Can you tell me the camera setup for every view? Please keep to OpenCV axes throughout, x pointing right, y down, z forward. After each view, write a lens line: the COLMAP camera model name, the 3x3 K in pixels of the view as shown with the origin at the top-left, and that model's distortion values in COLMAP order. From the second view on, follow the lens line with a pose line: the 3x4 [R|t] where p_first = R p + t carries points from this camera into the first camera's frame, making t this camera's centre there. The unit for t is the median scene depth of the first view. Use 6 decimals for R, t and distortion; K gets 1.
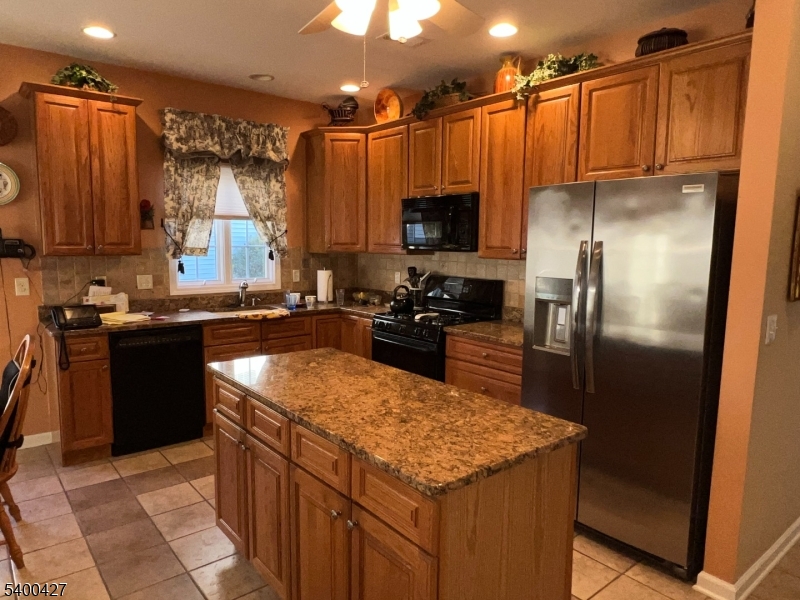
lens RADIAL K [[537.1, 0, 397.8], [0, 537.1, 305.3], [0, 0, 1]] dist [-0.000289, 0.000712]
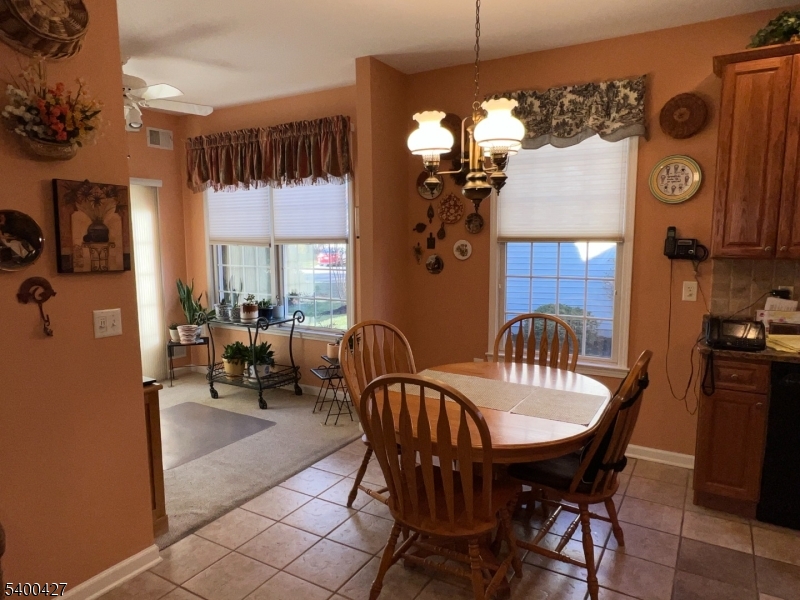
lens RADIAL K [[537.1, 0, 397.8], [0, 537.1, 305.3], [0, 0, 1]] dist [-0.000289, 0.000712]
pose [[0.335076, 0.107586, -0.936028, -0.013270], [-0.106583, 0.991411, 0.075797, -0.028220], [0.936143, 0.074367, 0.343665, 0.234199]]
